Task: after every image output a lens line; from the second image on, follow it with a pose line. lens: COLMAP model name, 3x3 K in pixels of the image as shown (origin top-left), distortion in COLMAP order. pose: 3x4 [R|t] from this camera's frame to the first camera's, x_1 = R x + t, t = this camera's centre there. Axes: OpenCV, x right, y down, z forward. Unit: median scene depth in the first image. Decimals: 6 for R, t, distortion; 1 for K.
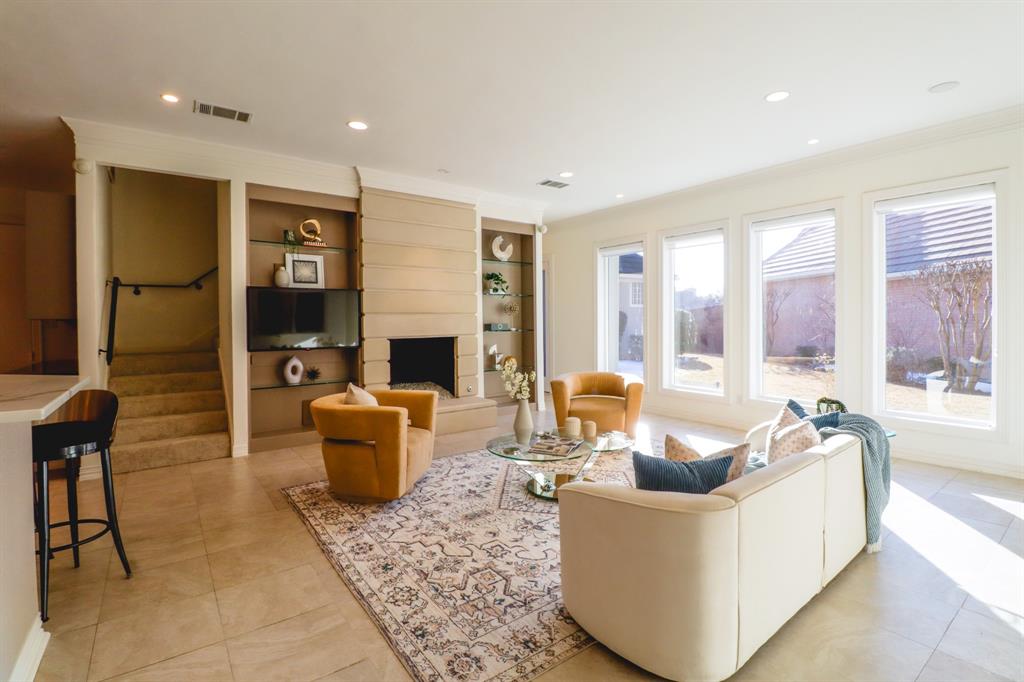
lens RADIAL K [[475.0, 0, 510.8], [0, 475.0, 325.9], [0, 0, 1]] dist [0.003845, -0.015868]
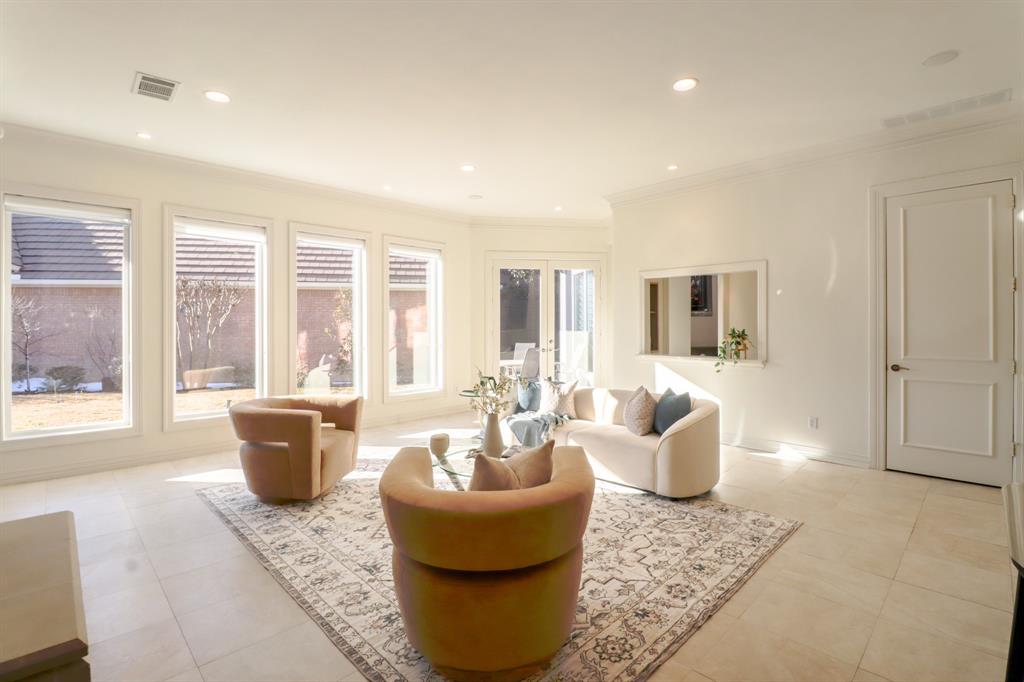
lens RADIAL K [[475.0, 0, 510.8], [0, 475.0, 325.9], [0, 0, 1]] dist [0.003845, -0.015868]
pose [[-0.138465, 0.007602, 0.990338, -1.171113], [0.017182, 0.999838, -0.005272, -0.007103], [-0.990218, 0.016286, -0.138573, 1.481442]]
